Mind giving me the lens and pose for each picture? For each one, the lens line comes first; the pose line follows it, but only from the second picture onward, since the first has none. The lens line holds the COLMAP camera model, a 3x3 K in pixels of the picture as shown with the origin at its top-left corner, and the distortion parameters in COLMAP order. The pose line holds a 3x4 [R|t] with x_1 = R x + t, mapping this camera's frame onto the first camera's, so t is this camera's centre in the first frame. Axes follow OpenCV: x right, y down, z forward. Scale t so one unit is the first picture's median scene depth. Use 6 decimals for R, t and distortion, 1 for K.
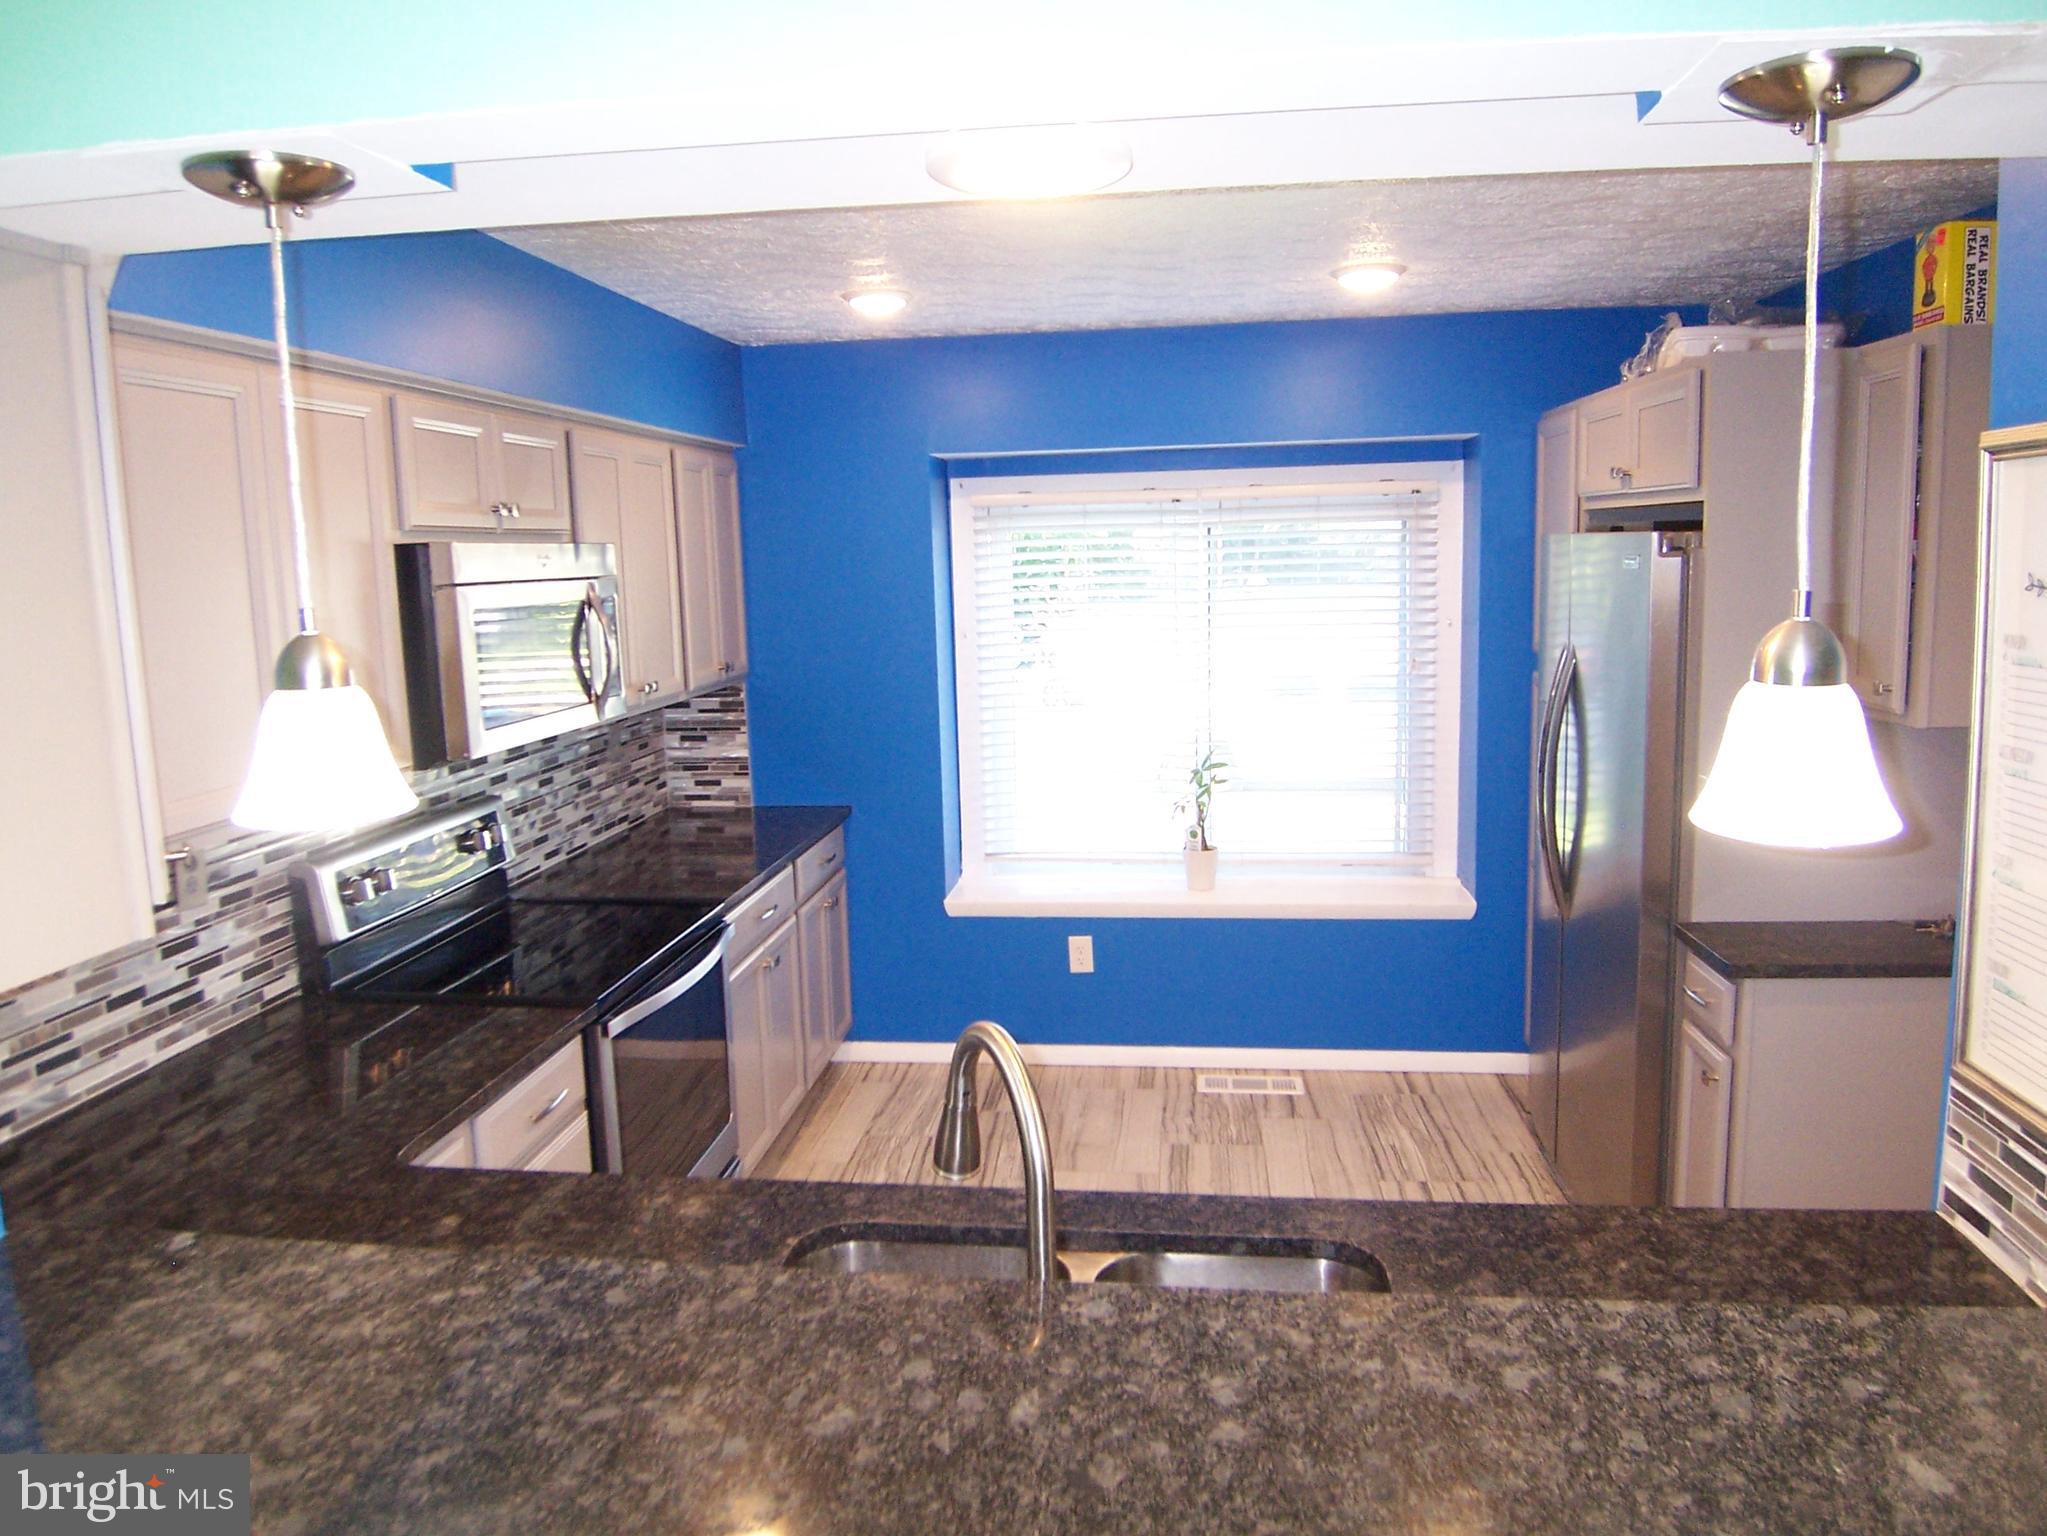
lens RADIAL K [[1373.0, 0, 1022.7], [0, 1373.0, 763.6], [0, 0, 1]] dist [-0.024578, -0.028339]
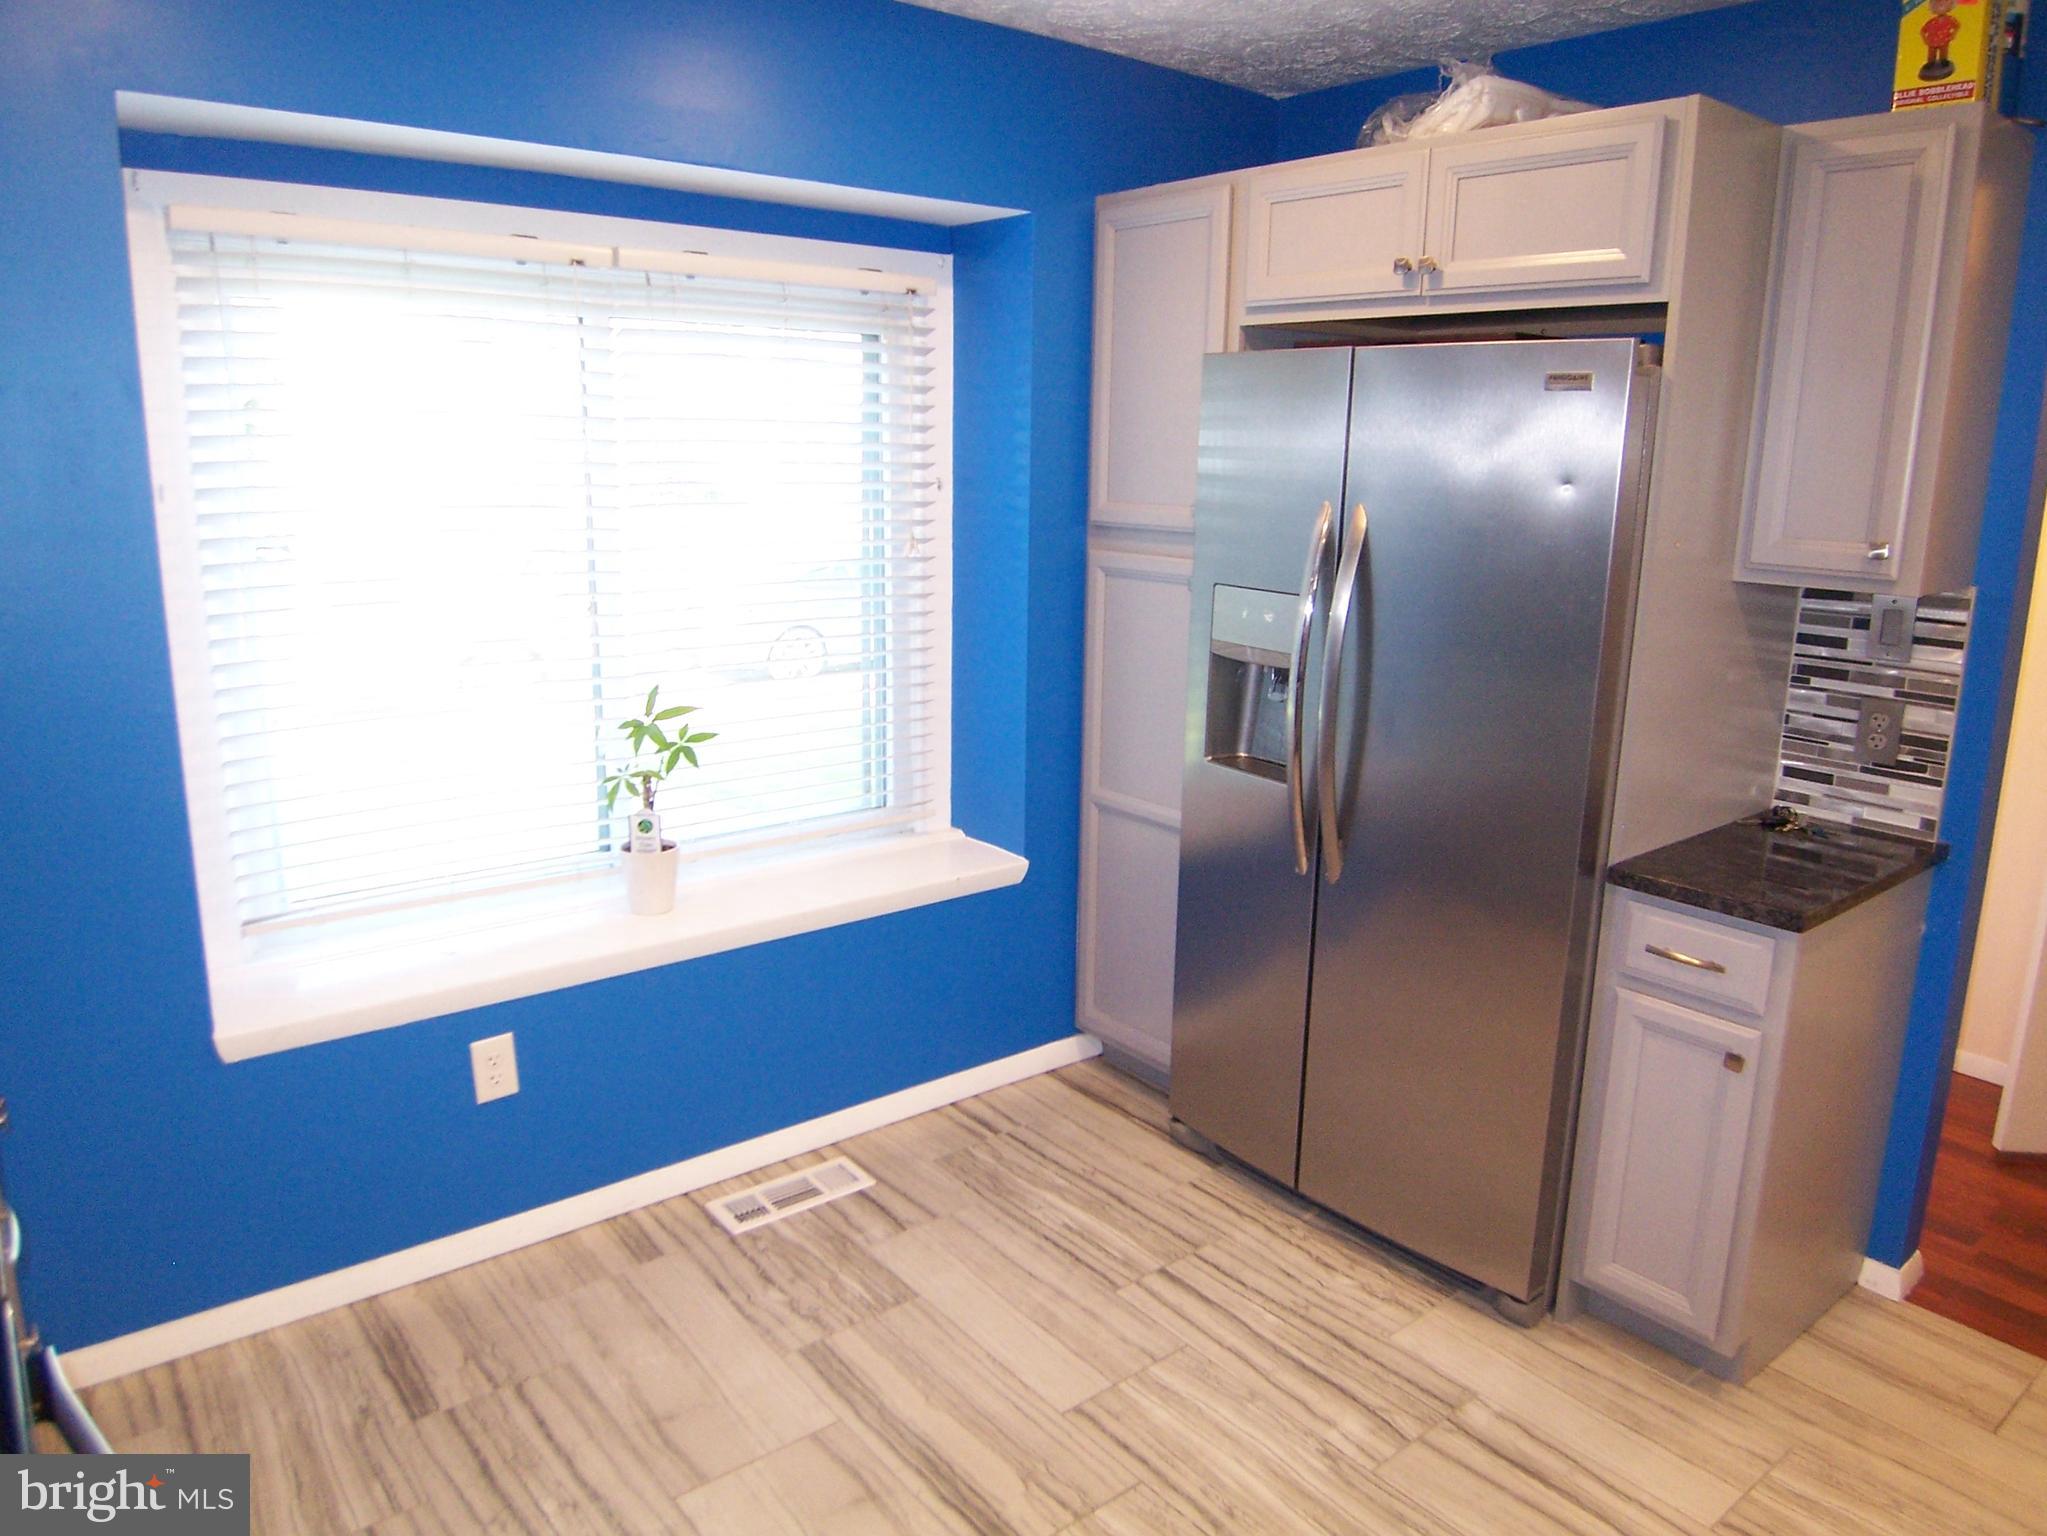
lens RADIAL K [[1373.0, 0, 1017.9], [0, 1373.0, 758.7], [0, 0, 1]] dist [-0.024578, -0.028339]
pose [[0.700964, -0.120770, 0.702897, -0.225700], [0.069523, 0.992435, 0.101187, -0.034955], [-0.709800, -0.022061, 0.704058, 0.552155]]
